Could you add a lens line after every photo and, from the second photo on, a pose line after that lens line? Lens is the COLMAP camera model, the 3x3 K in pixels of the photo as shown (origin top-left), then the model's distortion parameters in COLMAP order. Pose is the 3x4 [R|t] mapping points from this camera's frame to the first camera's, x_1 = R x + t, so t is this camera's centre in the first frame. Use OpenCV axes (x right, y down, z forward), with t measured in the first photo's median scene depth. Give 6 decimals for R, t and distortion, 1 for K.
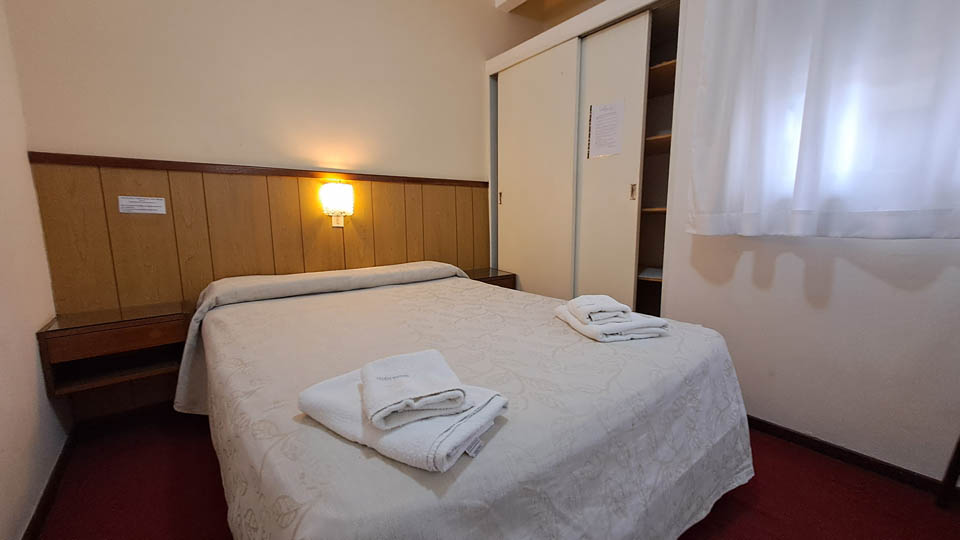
lens RADIAL K [[379.2, 0, 484.2], [0, 379.2, 271.4], [0, 0, 1]] dist [0.001192, -0.000485]
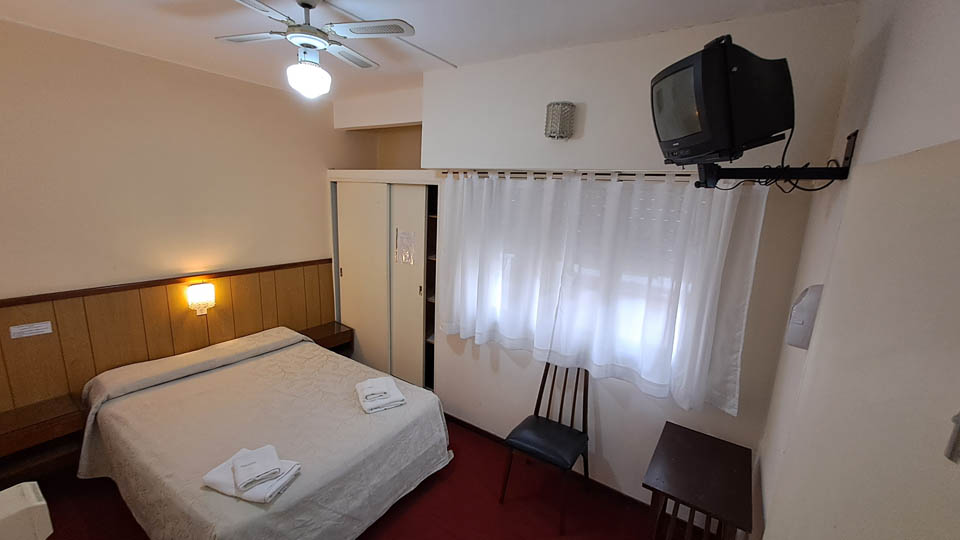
lens RADIAL K [[379.2, 0, 484.2], [0, 379.2, 271.4], [0, 0, 1]] dist [0.001192, -0.000485]
pose [[0.953968, -0.011807, 0.299676, 0.219353], [-0.007819, 0.997906, 0.064210, -0.507367], [-0.299807, -0.063597, 0.951878, -0.759273]]
